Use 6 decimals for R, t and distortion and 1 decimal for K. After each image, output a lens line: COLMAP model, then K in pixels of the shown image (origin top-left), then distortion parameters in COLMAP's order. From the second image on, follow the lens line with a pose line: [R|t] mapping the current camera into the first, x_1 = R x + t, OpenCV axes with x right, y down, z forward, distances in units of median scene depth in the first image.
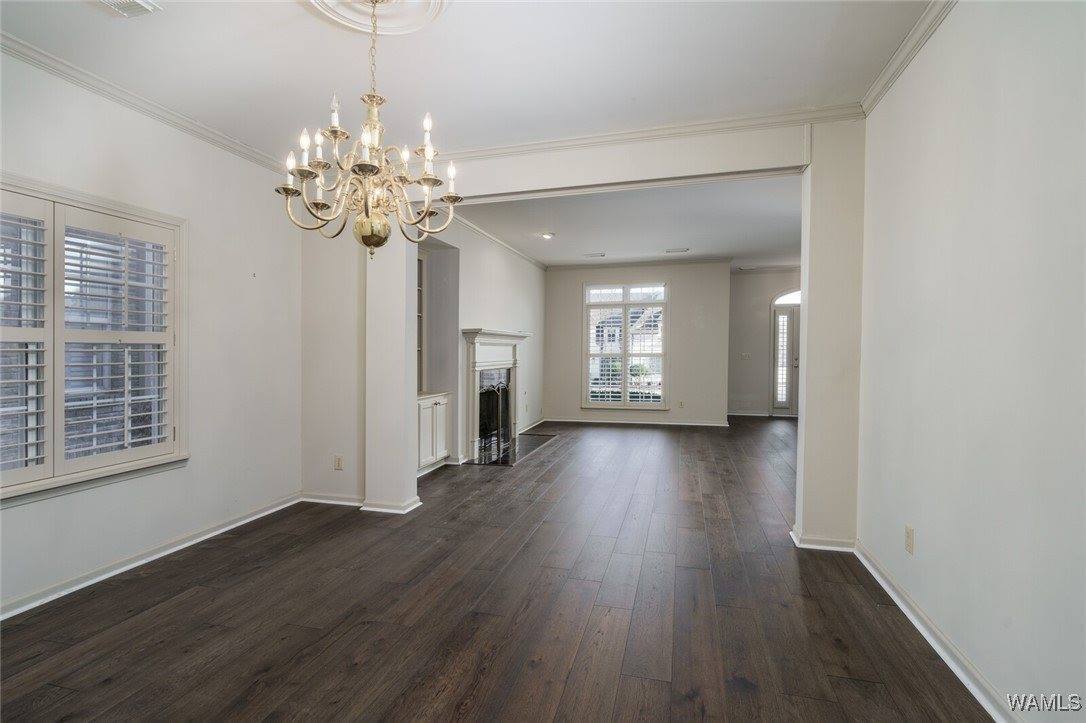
lens RADIAL K [[542.1, 0, 538.2], [0, 542.1, 359.6], [0, 0, 1]] dist [-0.002322, 0.000333]
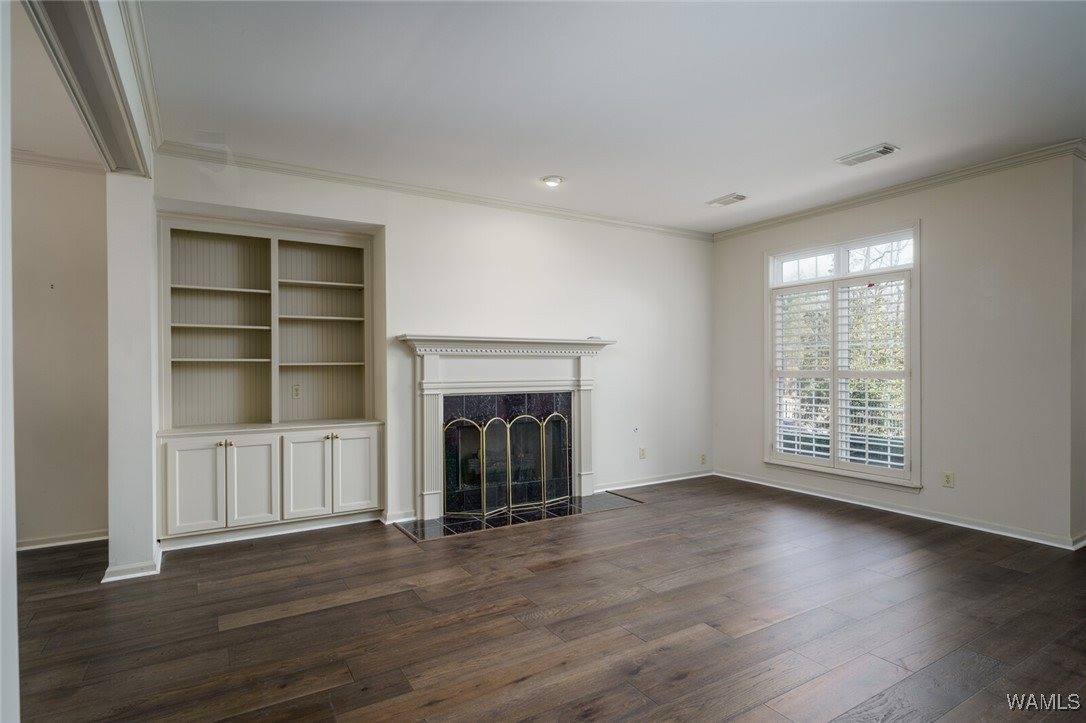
lens RADIAL K [[559.6, 0, 543.9], [0, 559.6, 372.8], [0, 0, 1]] dist [0.001158, 0.000510]
pose [[0.727138, 0.008127, -0.686443, 0.405930], [-0.012013, 0.999927, -0.000887, -0.007437], [0.686386, 0.008891, 0.727183, 0.473107]]
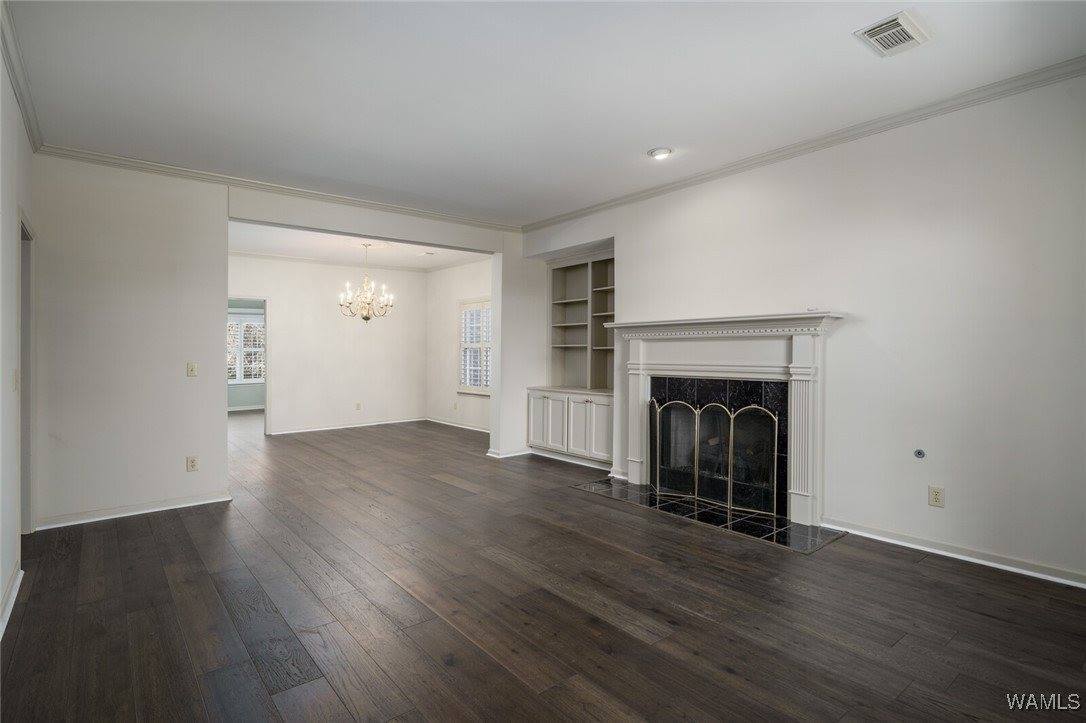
lens RADIAL K [[542.1, 0, 538.2], [0, 542.1, 359.6], [0, 0, 1]] dist [-0.002322, 0.000333]
pose [[-0.582131, 0.018344, -0.812888, 0.513872], [-0.008072, 0.999566, 0.028337, -0.018977], [0.813055, 0.023057, -0.581731, 1.117155]]
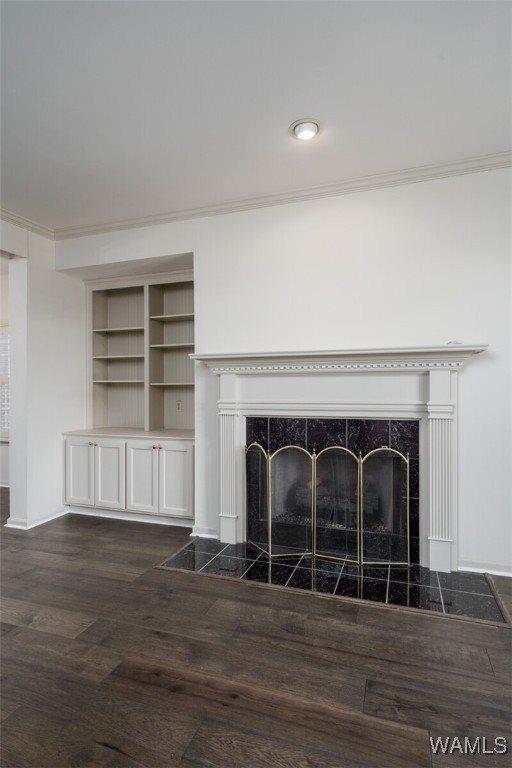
lens RADIAL K [[395.8, 0, 265.9], [0, 395.8, 390.3], [0, 0, 1]] dist [0.001158, 0.000510]
pose [[-0.060176, 0.022993, -0.997923, 0.314454], [-0.008408, 0.999688, 0.023541, -0.019016], [0.998152, 0.009807, -0.059964, 0.891643]]
